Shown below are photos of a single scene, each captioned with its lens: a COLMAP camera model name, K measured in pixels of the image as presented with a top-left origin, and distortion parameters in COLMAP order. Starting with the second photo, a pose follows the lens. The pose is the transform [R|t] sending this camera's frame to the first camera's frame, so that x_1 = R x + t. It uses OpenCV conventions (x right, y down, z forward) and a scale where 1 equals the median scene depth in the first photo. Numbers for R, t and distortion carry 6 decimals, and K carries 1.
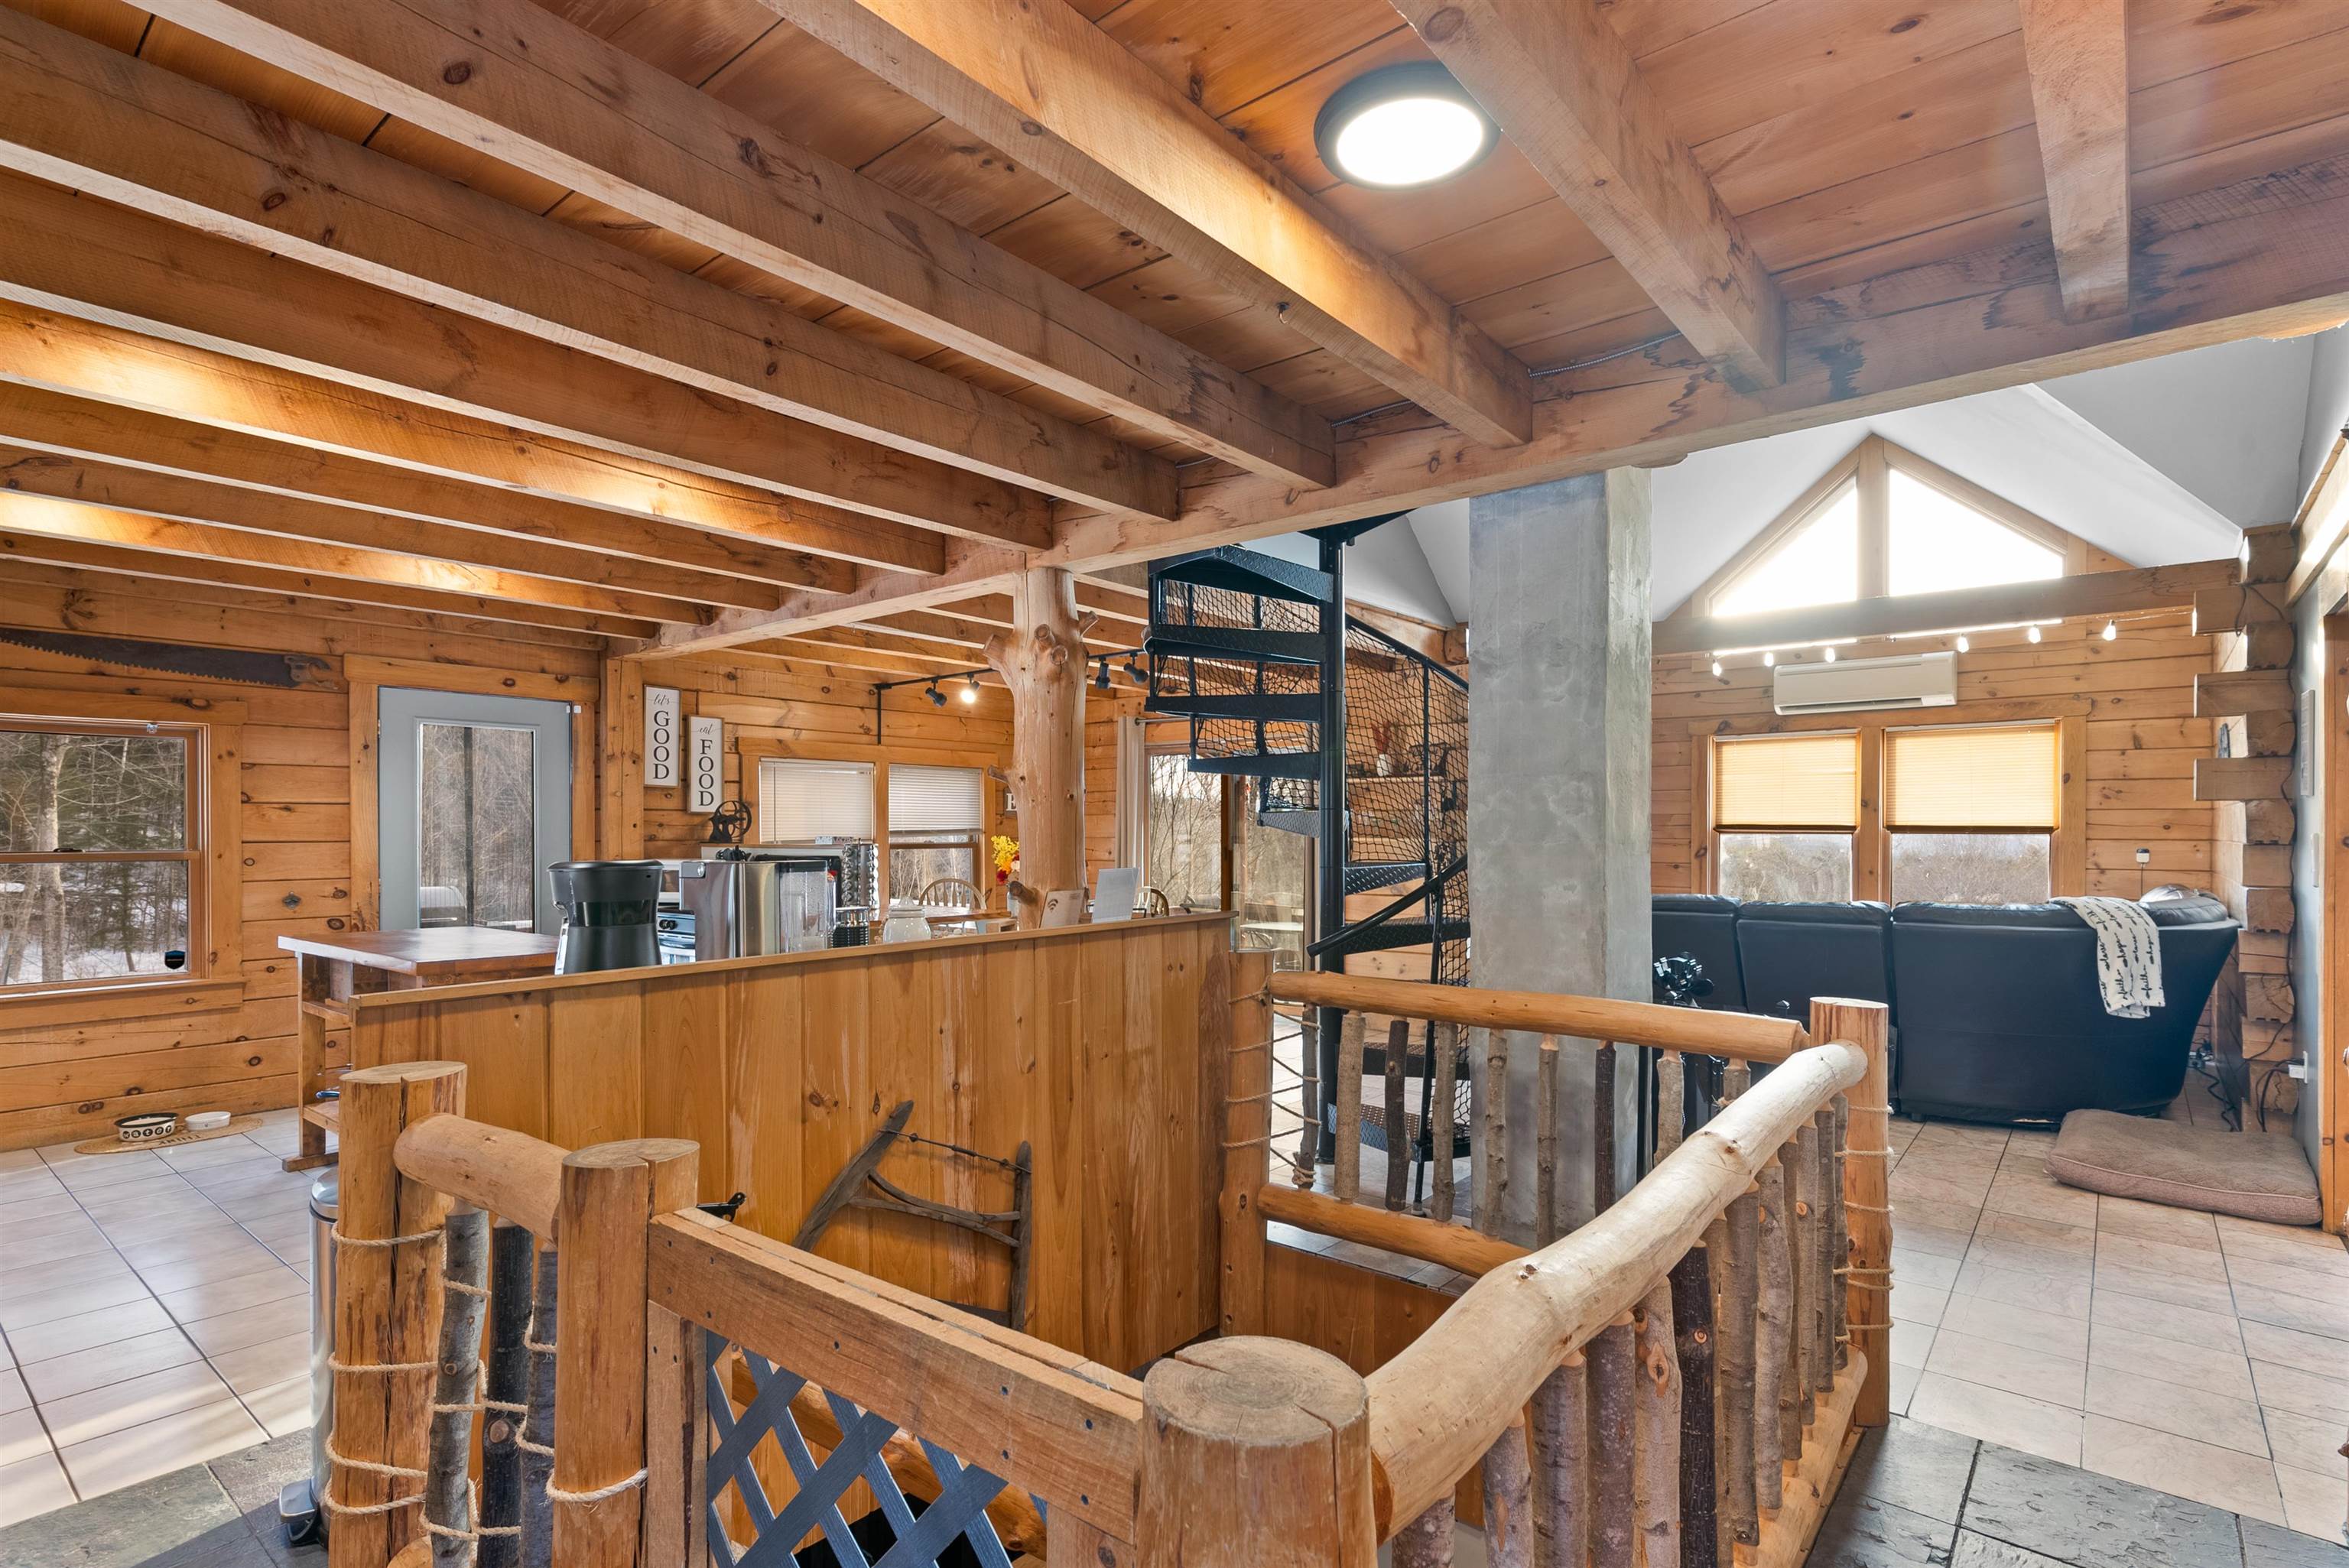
lens RADIAL K [[1152.0, 0, 1170.2], [0, 1152.0, 831.6], [0, 0, 1]] dist [0.007194, -0.002494]
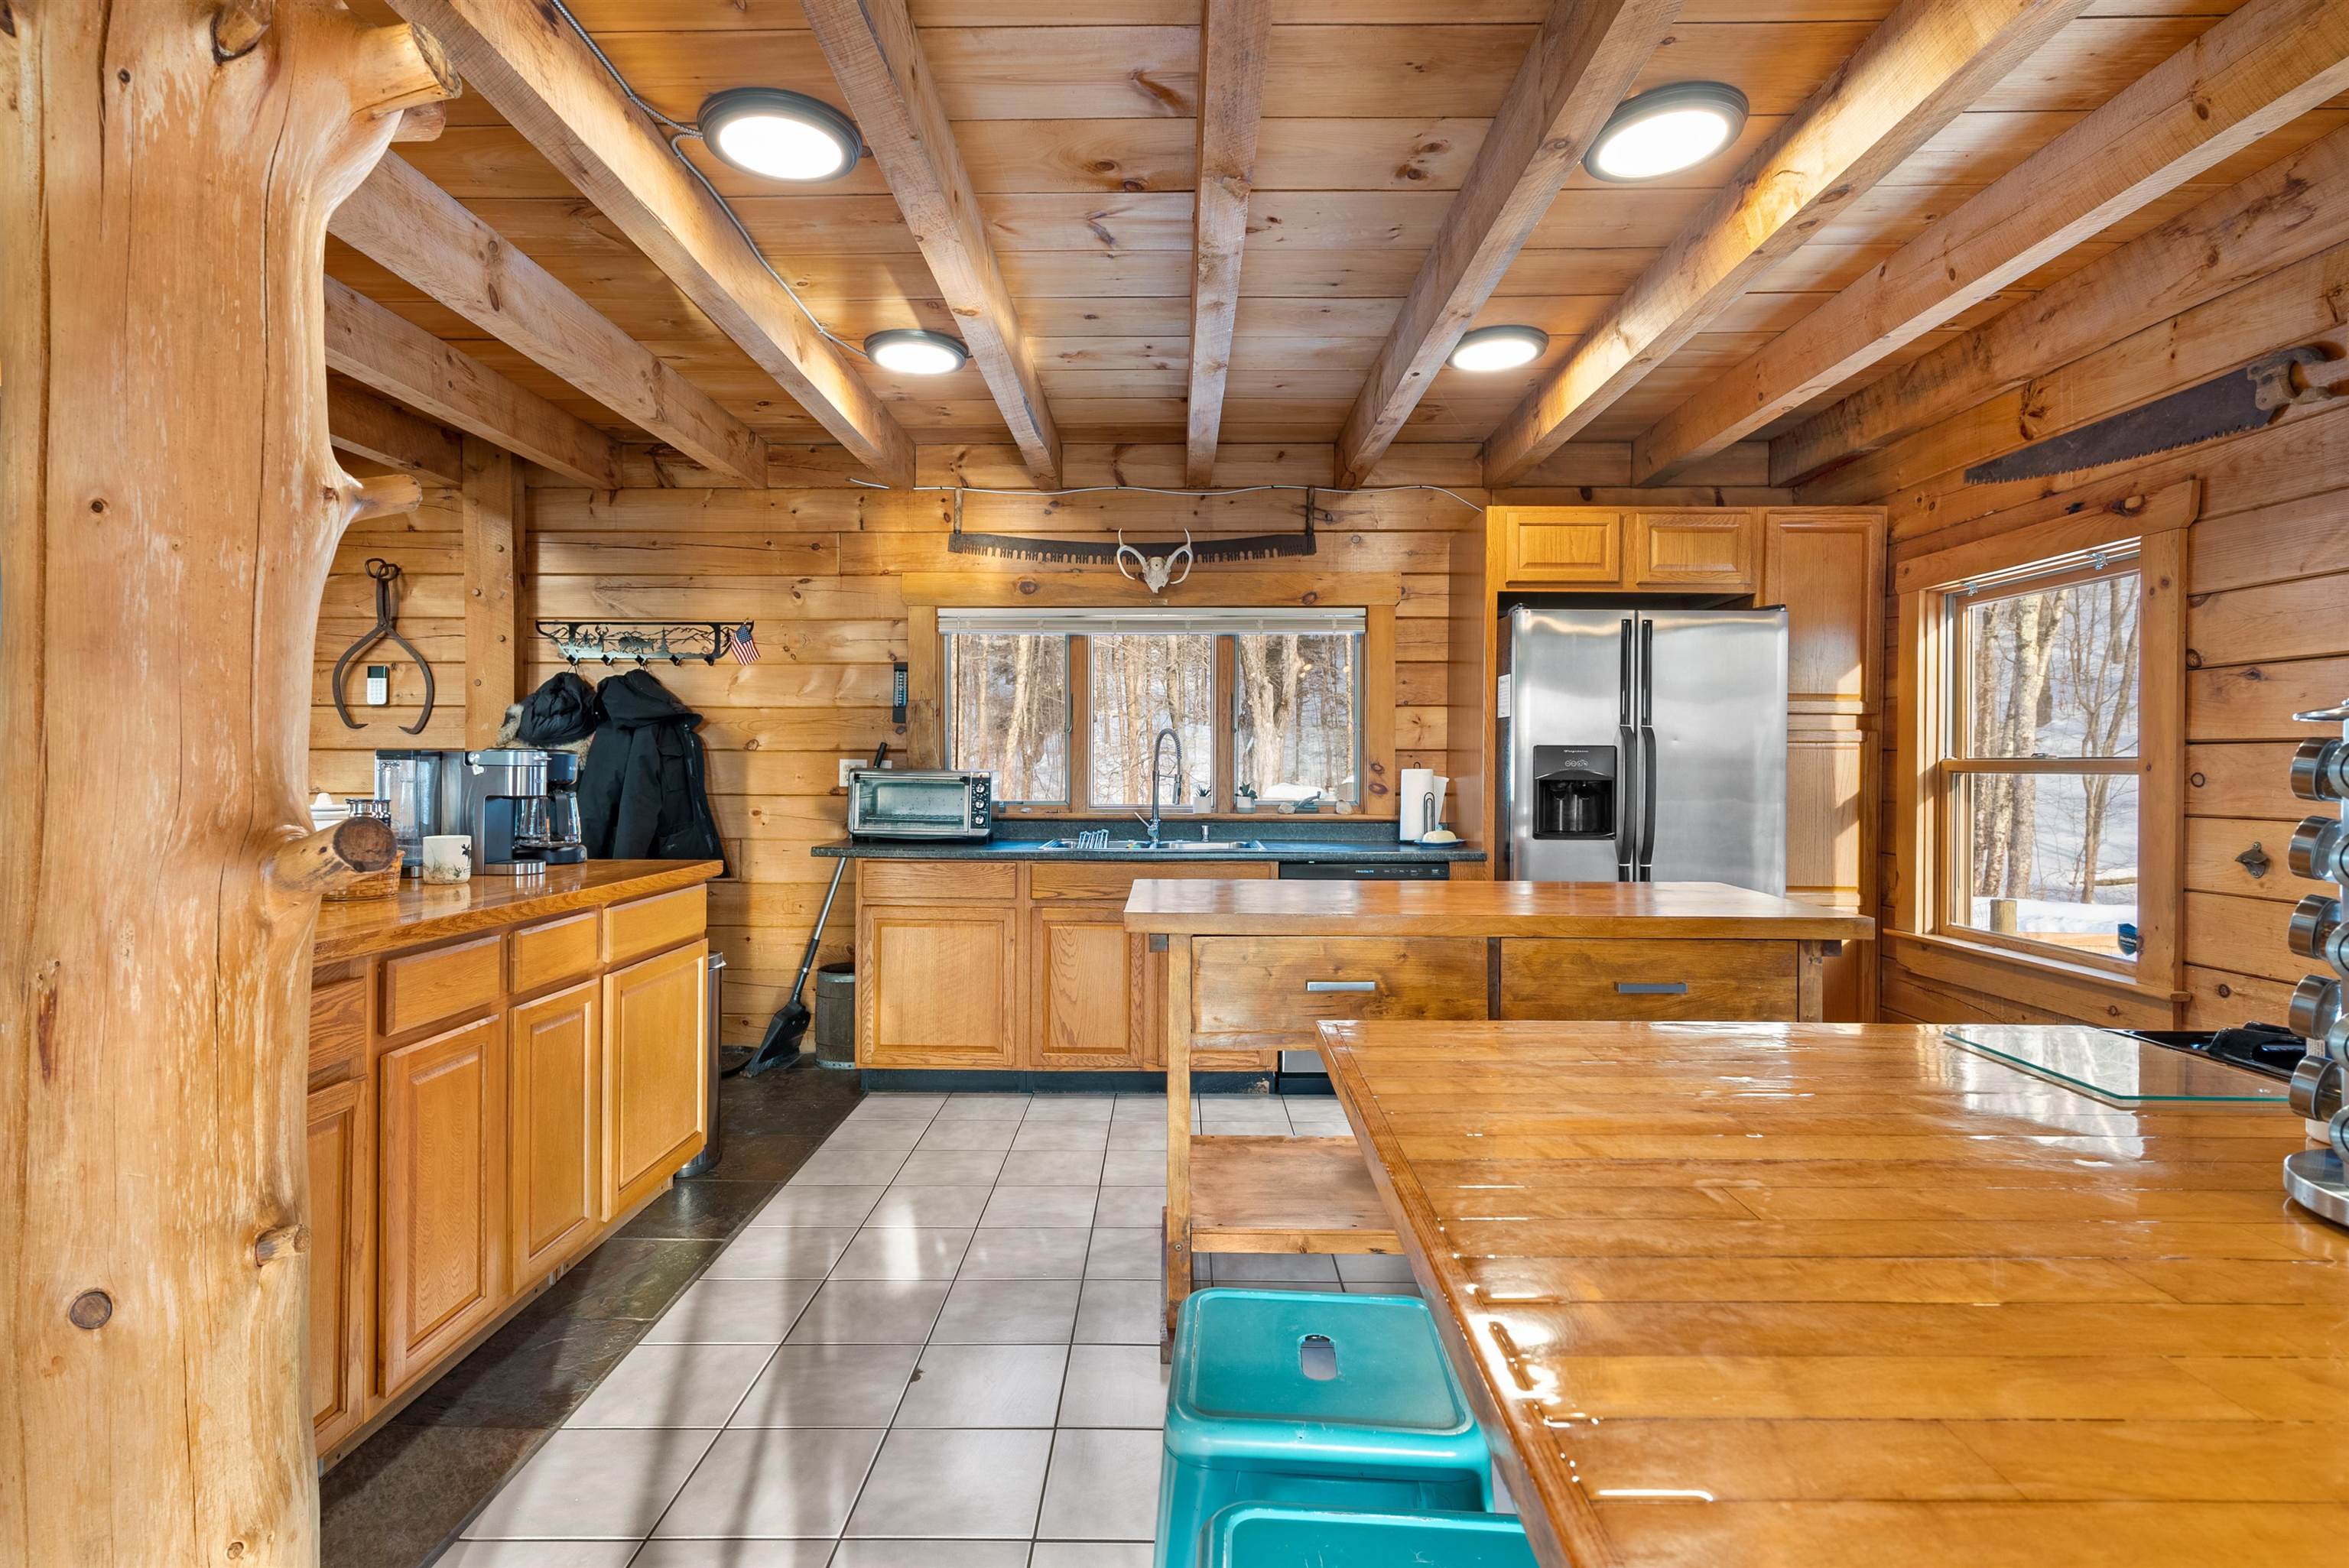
lens RADIAL K [[1152.0, 0, 1136.0], [0, 1152.0, 769.9], [0, 0, 1]] dist [0.007194, -0.002494]
pose [[-0.782786, 0.003459, -0.622281, -0.080330], [-0.001753, 0.999968, 0.007764, 0.017578], [0.622288, 0.007169, -0.782756, 1.064194]]
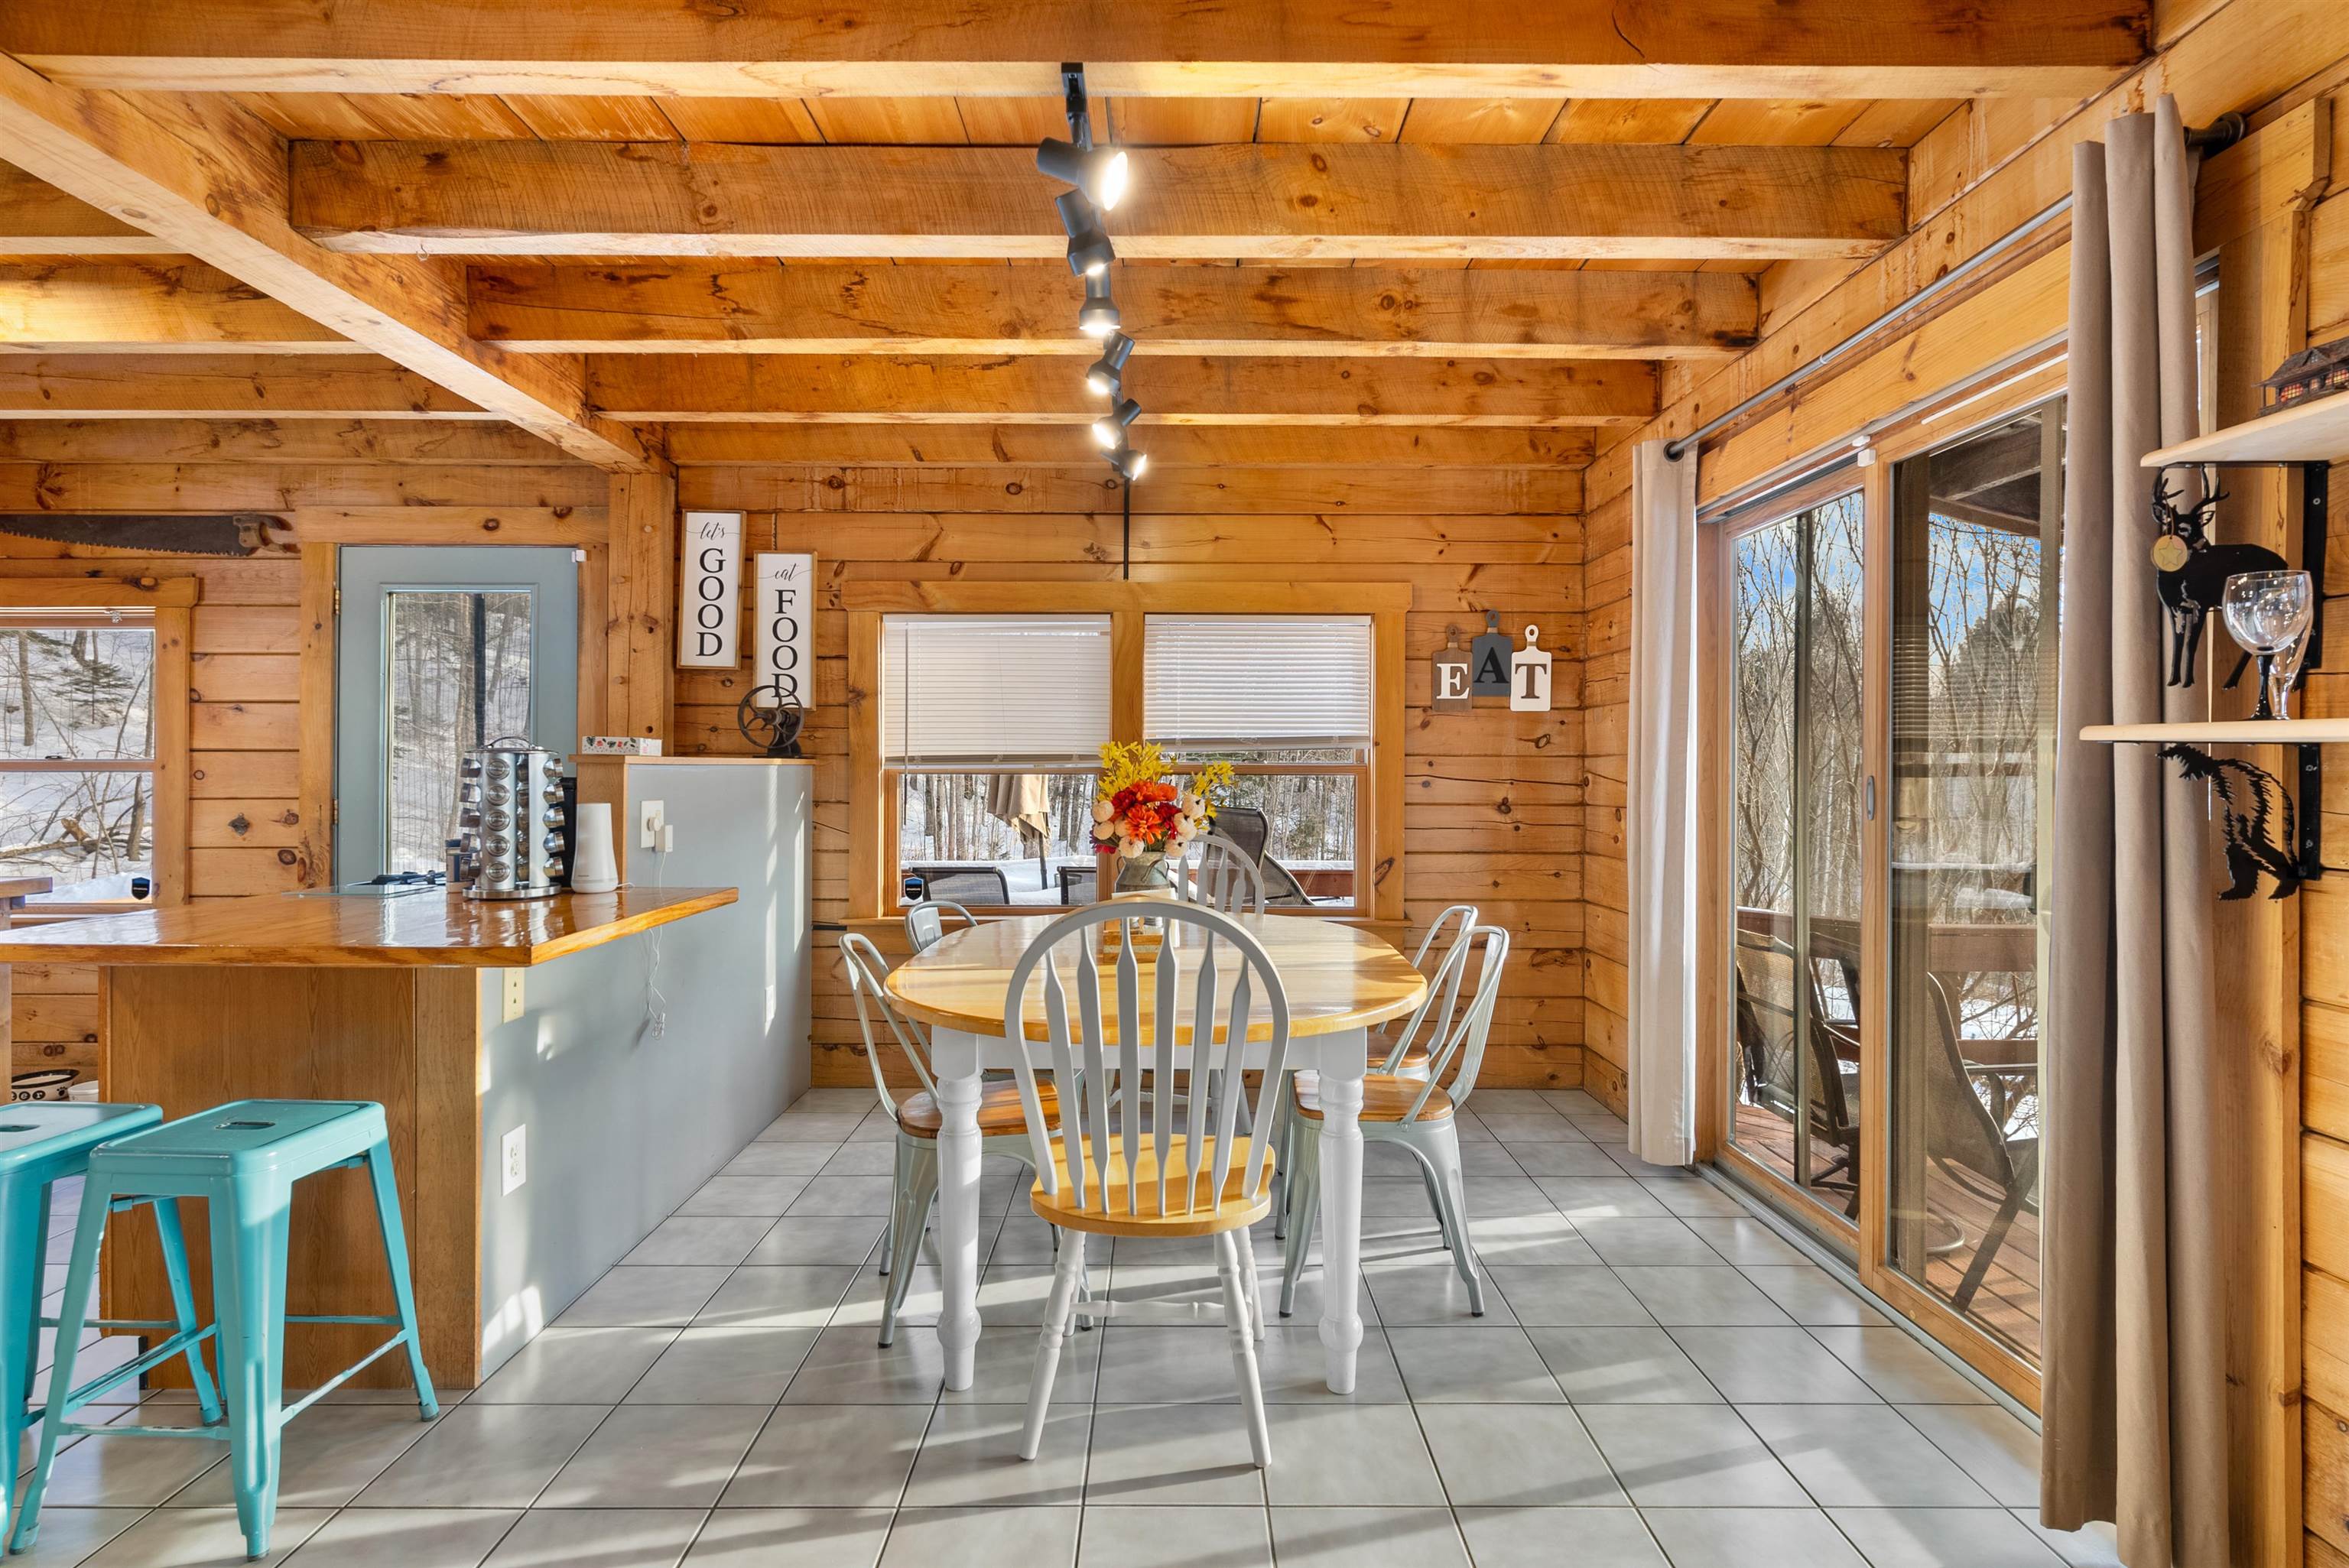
lens RADIAL K [[1152.0, 0, 1189.2], [0, 1152.0, 766.7], [0, 0, 1]] dist [0.007194, -0.002494]
pose [[0.645546, 0.003241, -0.763715, 0.258348], [-0.003110, 0.999994, 0.001615, 0.016248], [0.763715, 0.001332, 0.645552, 0.962765]]
